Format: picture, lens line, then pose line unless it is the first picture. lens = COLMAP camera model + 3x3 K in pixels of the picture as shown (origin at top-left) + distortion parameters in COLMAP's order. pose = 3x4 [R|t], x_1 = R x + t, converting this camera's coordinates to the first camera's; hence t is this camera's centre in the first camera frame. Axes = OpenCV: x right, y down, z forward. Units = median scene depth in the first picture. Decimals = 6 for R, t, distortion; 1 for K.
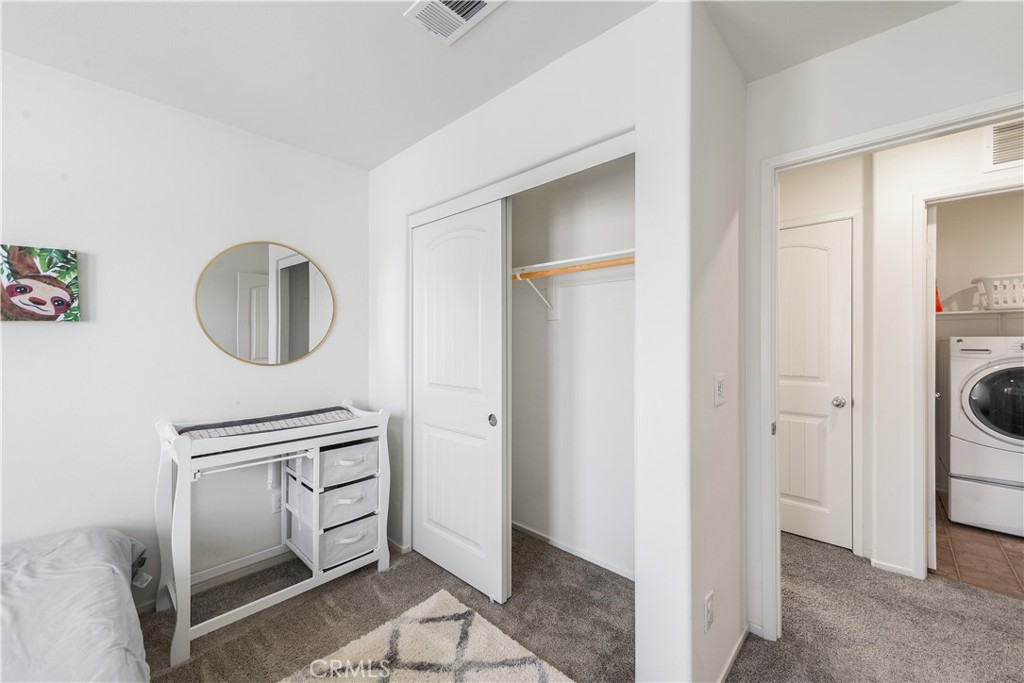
lens RADIAL K [[407.6, 0, 514.1], [0, 407.6, 340.8], [0, 0, 1]] dist [0.014437, -0.003568]
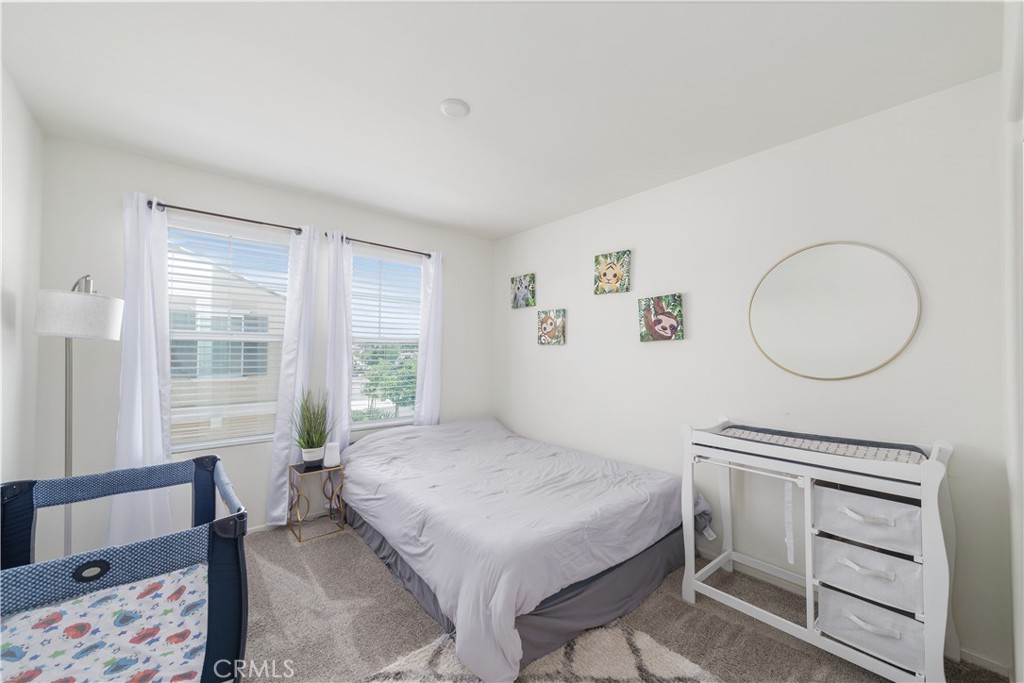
lens RADIAL K [[407.6, 0, 515.3], [0, 407.6, 344.4], [0, 0, 1]] dist [0.014437, -0.003568]
pose [[-0.119705, -0.021834, -0.992569, 0.515175], [-0.005099, 0.999758, -0.021377, 0.007473], [0.992796, 0.002502, -0.119787, 0.579368]]
